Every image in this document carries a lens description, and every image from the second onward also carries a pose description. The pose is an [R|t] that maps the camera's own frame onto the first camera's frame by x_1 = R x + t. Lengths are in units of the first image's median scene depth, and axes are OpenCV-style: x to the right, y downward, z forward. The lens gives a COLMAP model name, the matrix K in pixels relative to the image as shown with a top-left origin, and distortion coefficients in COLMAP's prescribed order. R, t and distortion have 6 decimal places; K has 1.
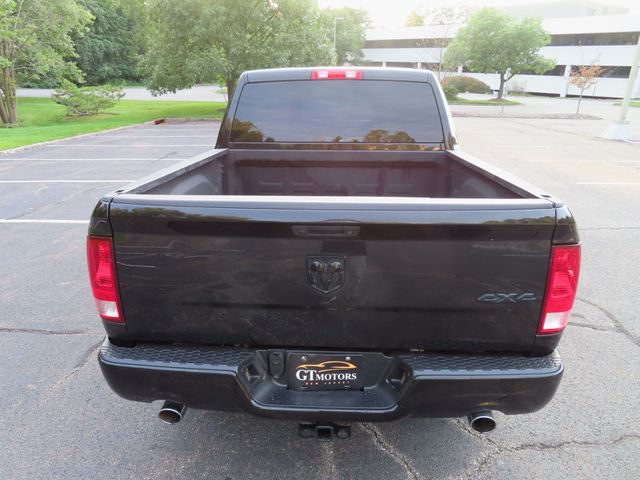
lens RADIAL K [[463.0, 0, 320.0], [0, 463.0, 240.0], [0, 0, 1]] dist [-0.014015, 0.001336]
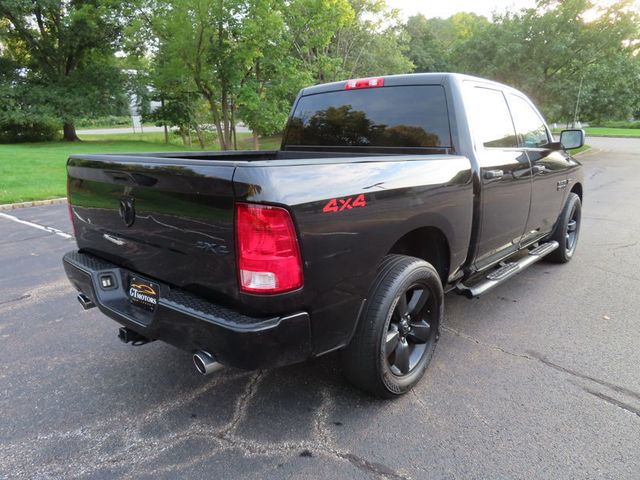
lens RADIAL K [[469.2, 0, 320.0], [0, 469.2, 240.0], [0, 0, 1]] dist [-0.017699, 0.004830]
pose [[0.780990, 0.131135, -0.610621, 0.669588], [-0.186179, 0.982139, -0.027204, 0.045697], [0.596148, 0.134931, 0.791455, 0.130176]]
